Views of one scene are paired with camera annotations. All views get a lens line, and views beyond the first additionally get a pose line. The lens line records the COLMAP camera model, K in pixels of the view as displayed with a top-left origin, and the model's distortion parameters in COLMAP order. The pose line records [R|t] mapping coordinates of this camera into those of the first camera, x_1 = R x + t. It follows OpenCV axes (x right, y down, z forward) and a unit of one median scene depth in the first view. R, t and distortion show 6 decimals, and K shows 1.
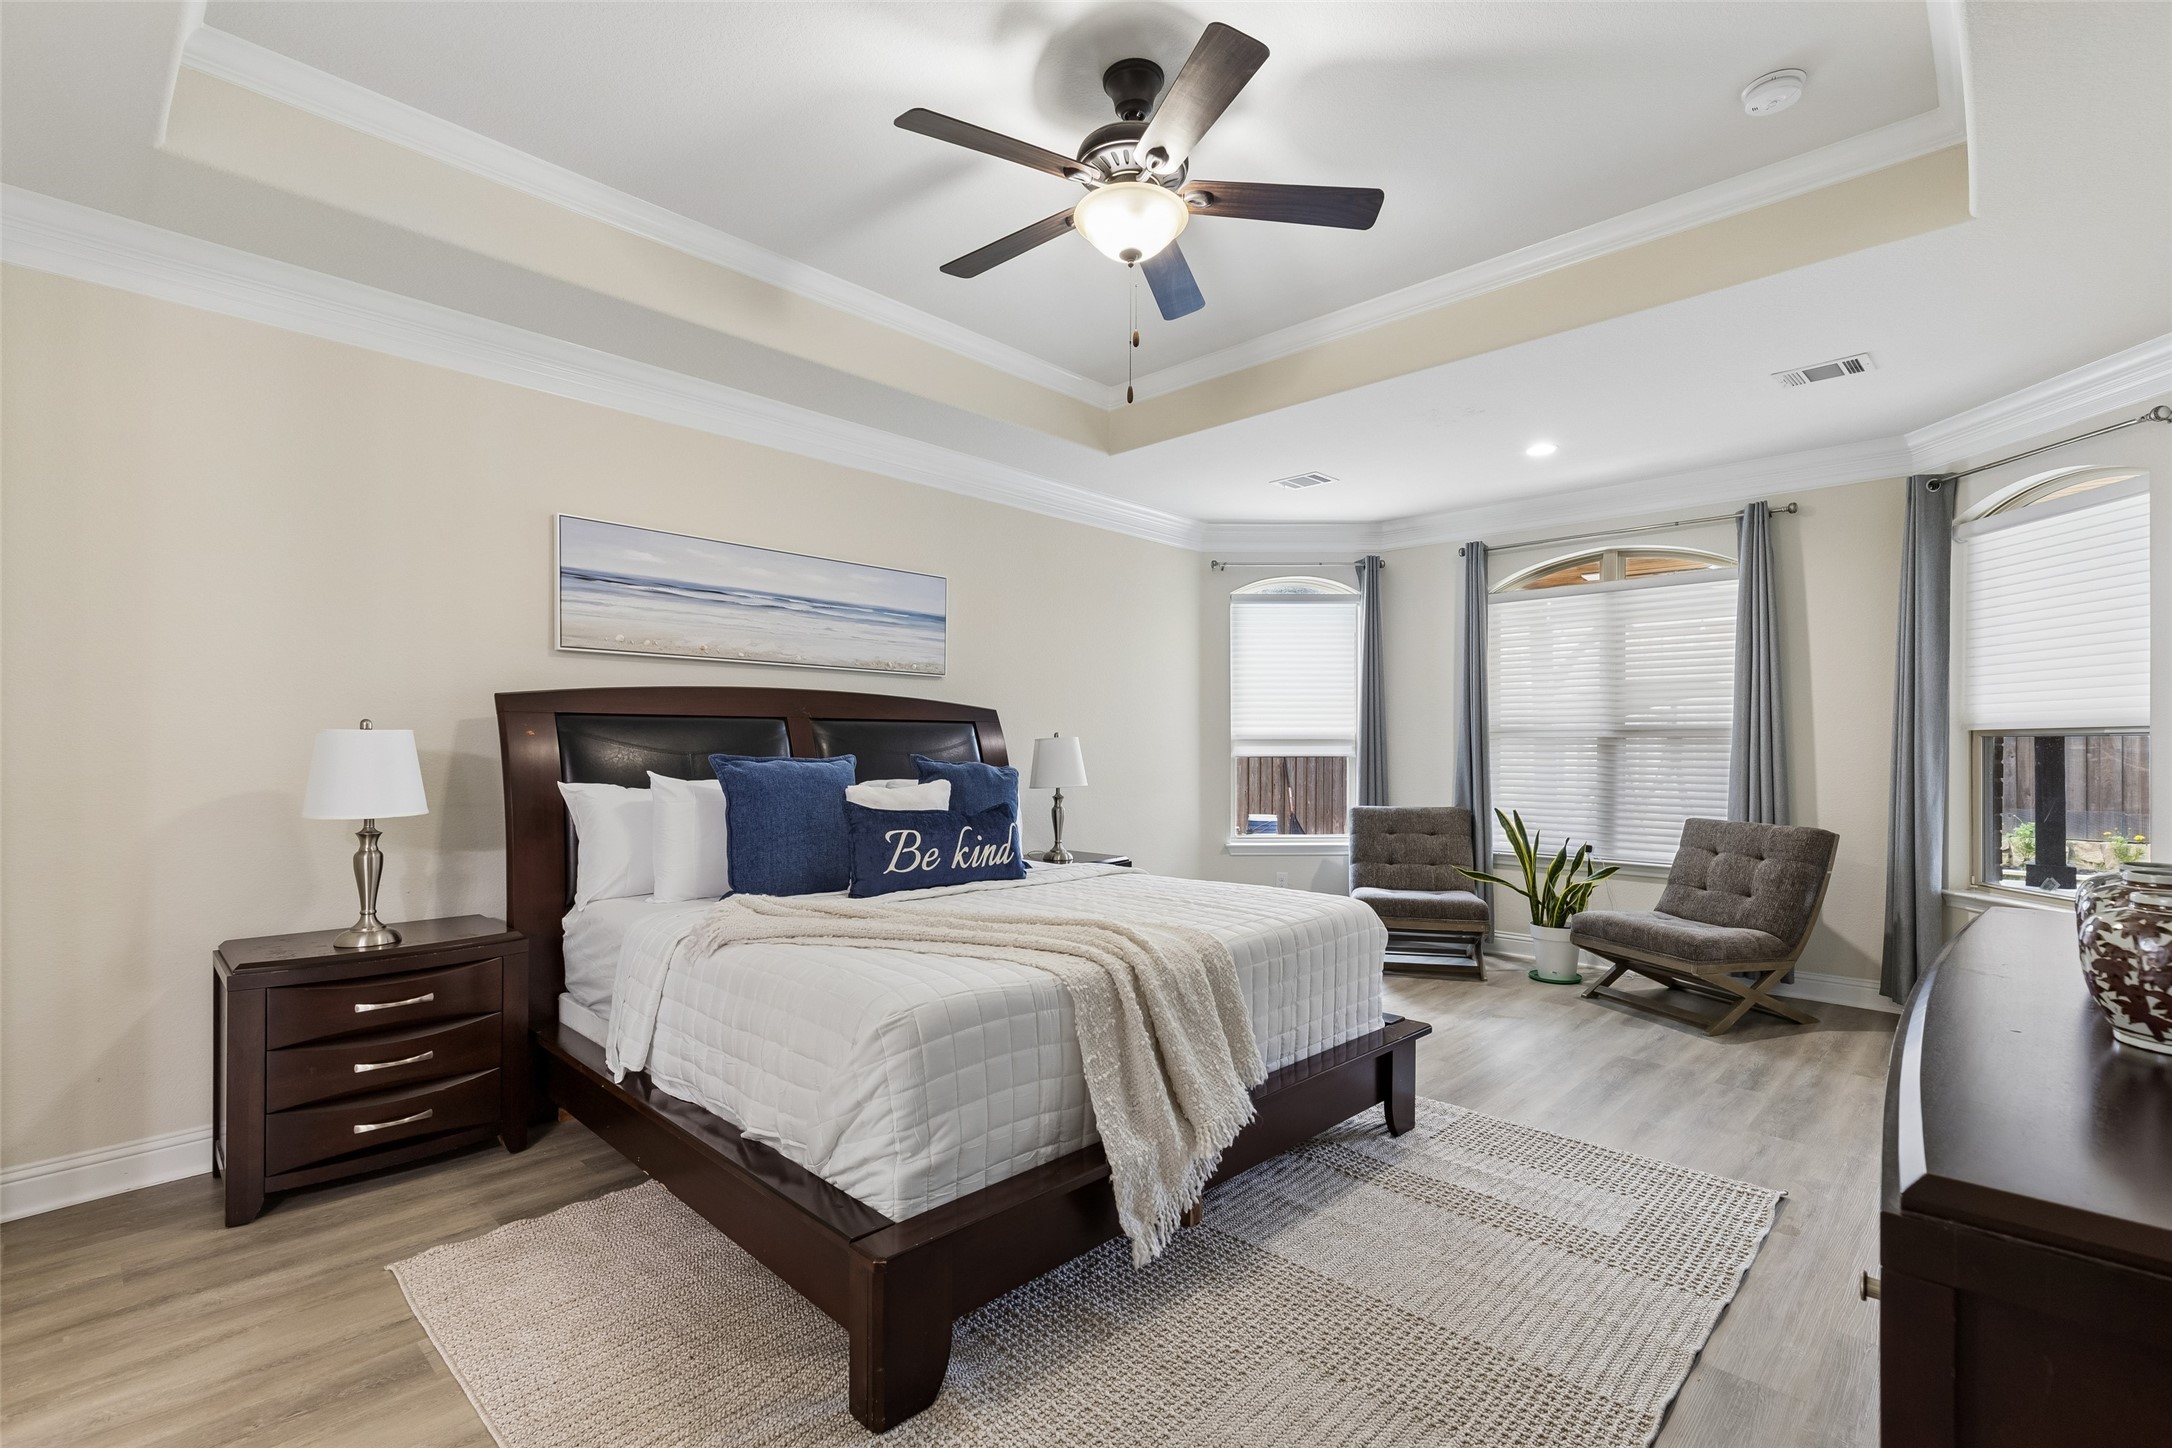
lens RADIAL K [[976.9, 0, 1088.5], [0, 976.9, 729.5], [0, 0, 1]] dist [0.007767, -0.000014]
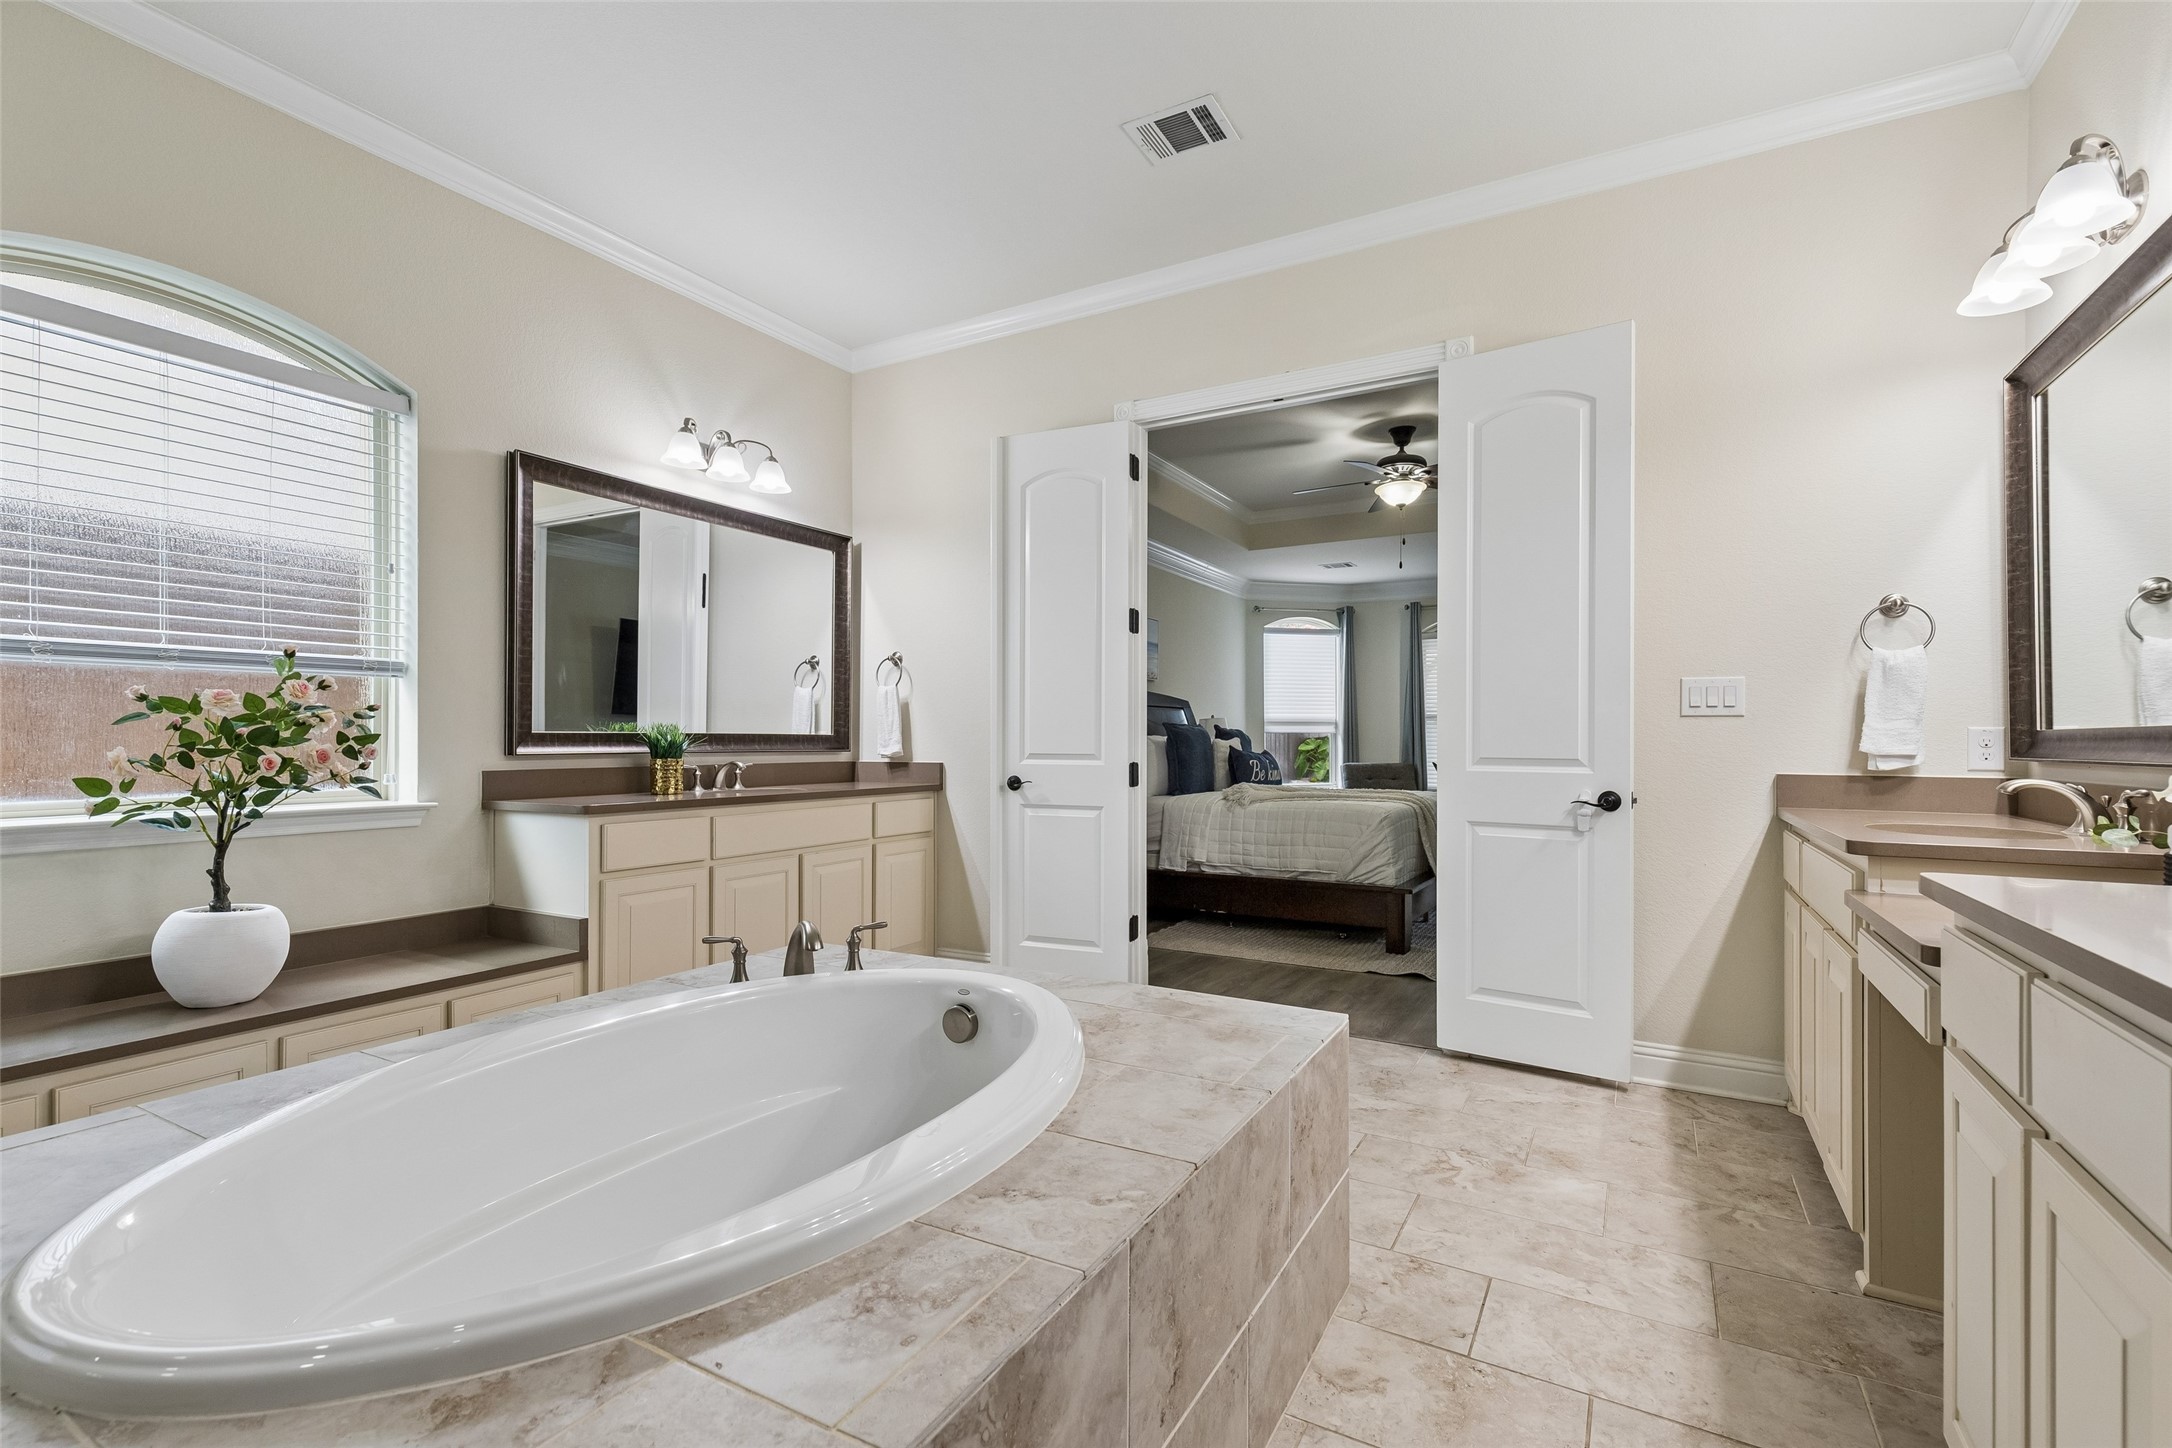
lens RADIAL K [[976.9, 0, 1088.5], [0, 976.9, 729.5], [0, 0, 1]] dist [0.007767, -0.000014]
pose [[0.970137, 0.003526, 0.242531, -0.507319], [-0.005783, 0.999946, 0.008595, 0.011159], [-0.242487, -0.009741, 0.970106, -0.439102]]
